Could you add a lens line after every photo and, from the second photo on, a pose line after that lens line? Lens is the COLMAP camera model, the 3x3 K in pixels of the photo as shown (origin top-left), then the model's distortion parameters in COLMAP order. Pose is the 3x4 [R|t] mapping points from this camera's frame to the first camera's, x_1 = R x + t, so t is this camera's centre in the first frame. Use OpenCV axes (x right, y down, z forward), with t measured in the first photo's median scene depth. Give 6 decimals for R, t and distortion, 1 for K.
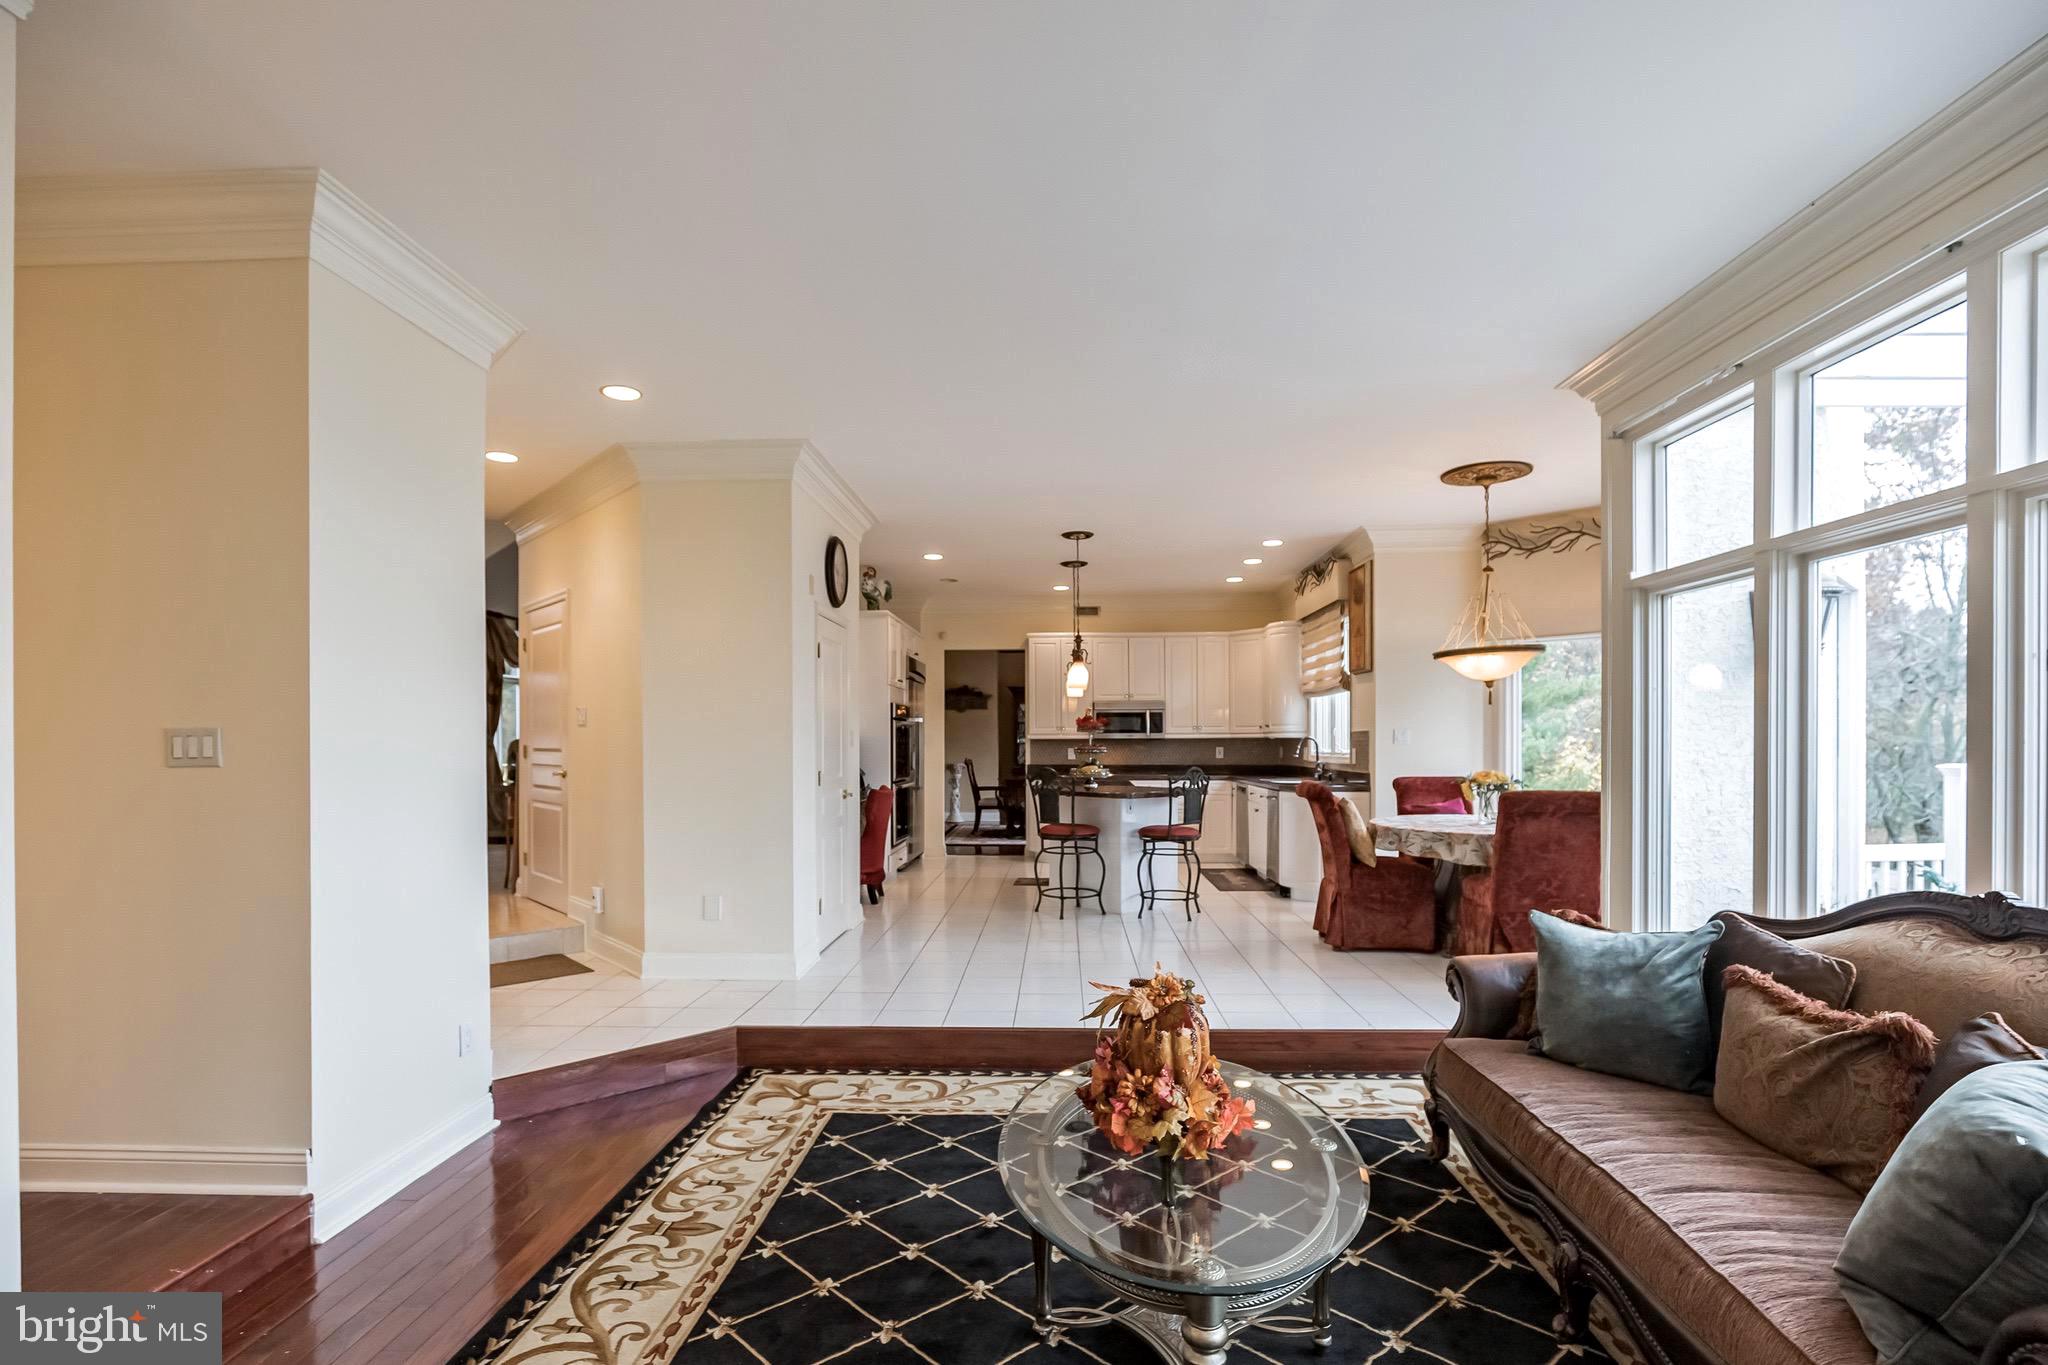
lens RADIAL K [[978.6, 0, 1039.3], [0, 978.6, 733.6], [0, 0, 1]] dist [-0.018069, 0.003540]
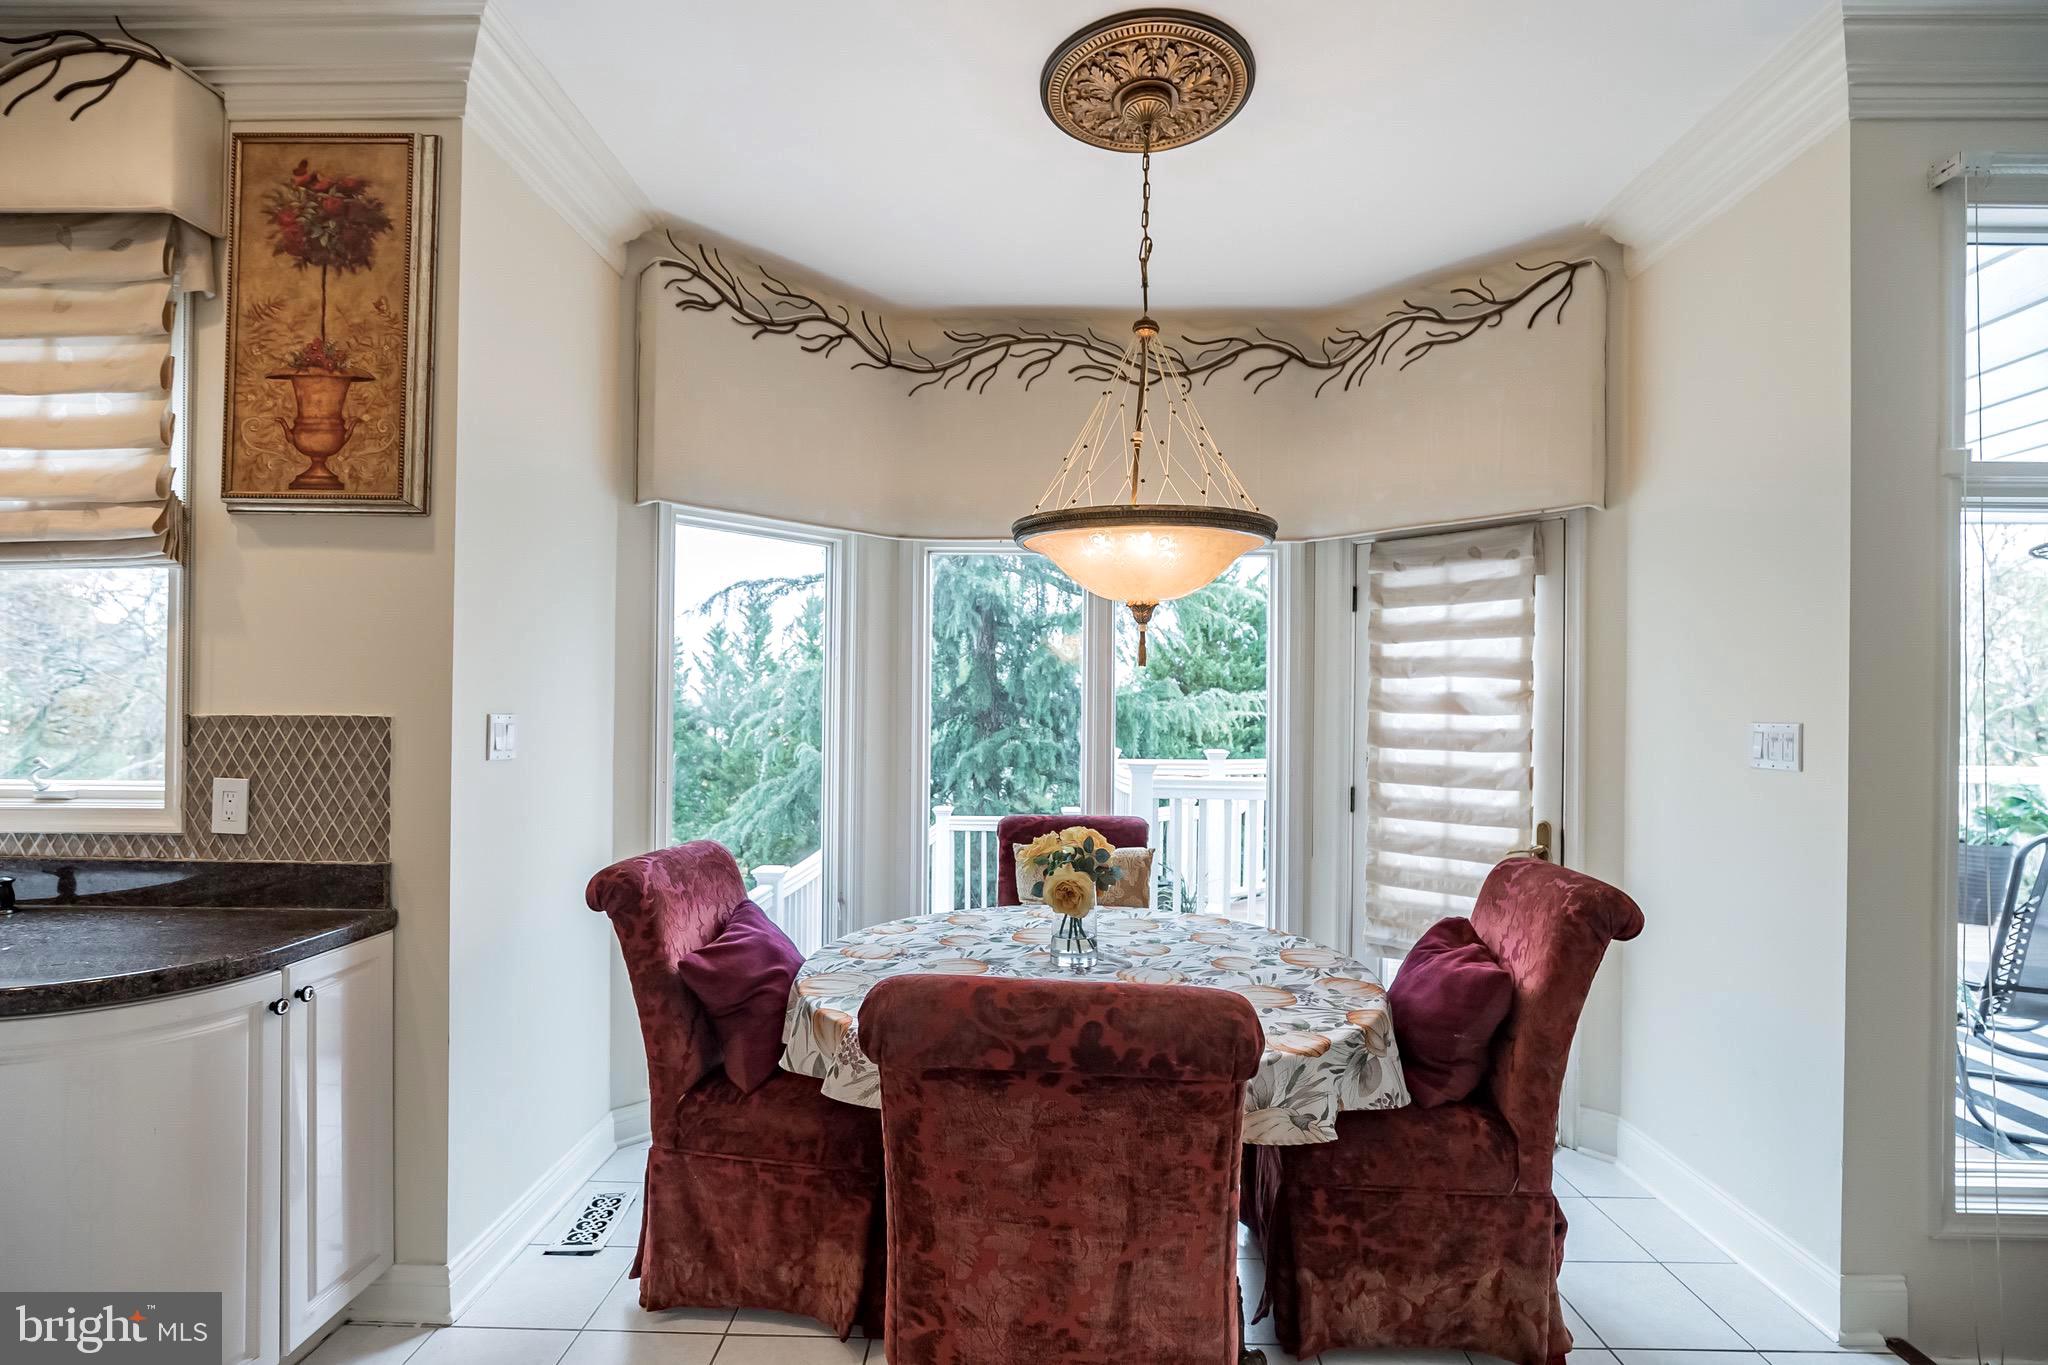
lens RADIAL K [[940.8, 0, 1024.6], [0, 940.8, 707.0], [0, 0, 1]] dist [-0.021254, 0.006143]
pose [[-0.009103, 0.005440, 0.999944, 0.053652], [-0.017205, 0.999836, -0.005596, -0.006799], [-0.999811, -0.017255, -0.009008, 0.735787]]
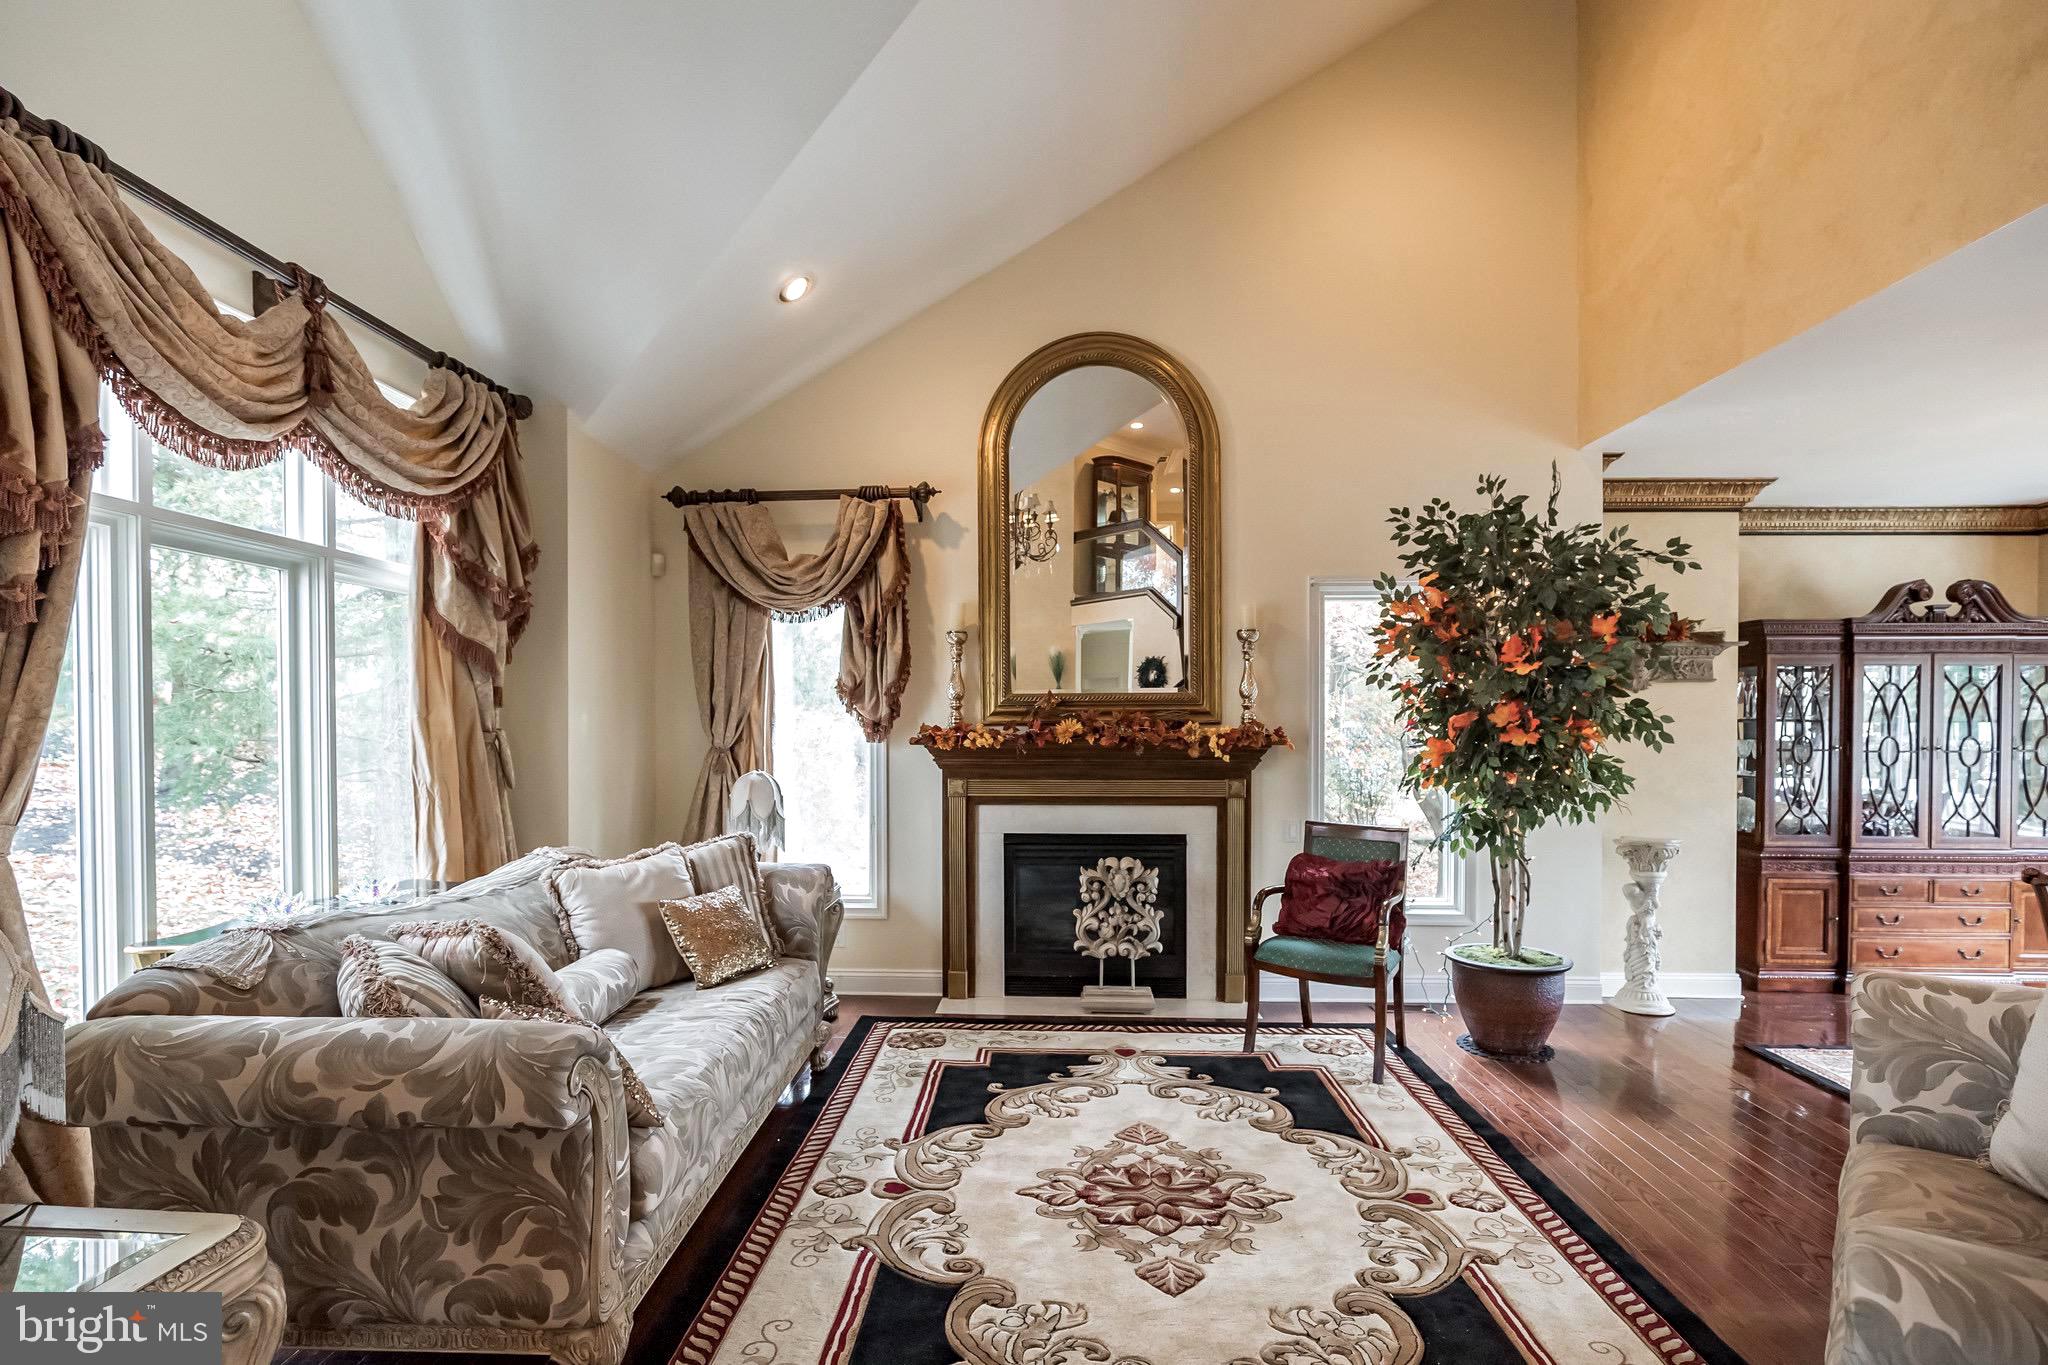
lens RADIAL K [[940.8, 0, 1023.0], [0, 940.8, 735.5], [0, 0, 1]] dist [-0.021254, 0.006143]
pose [[0.999600, 0.002227, -0.028205, -0.532505], [-0.001648, 0.999787, 0.020557, -0.022209], [0.028245, -0.020503, 0.999391, 1.187737]]
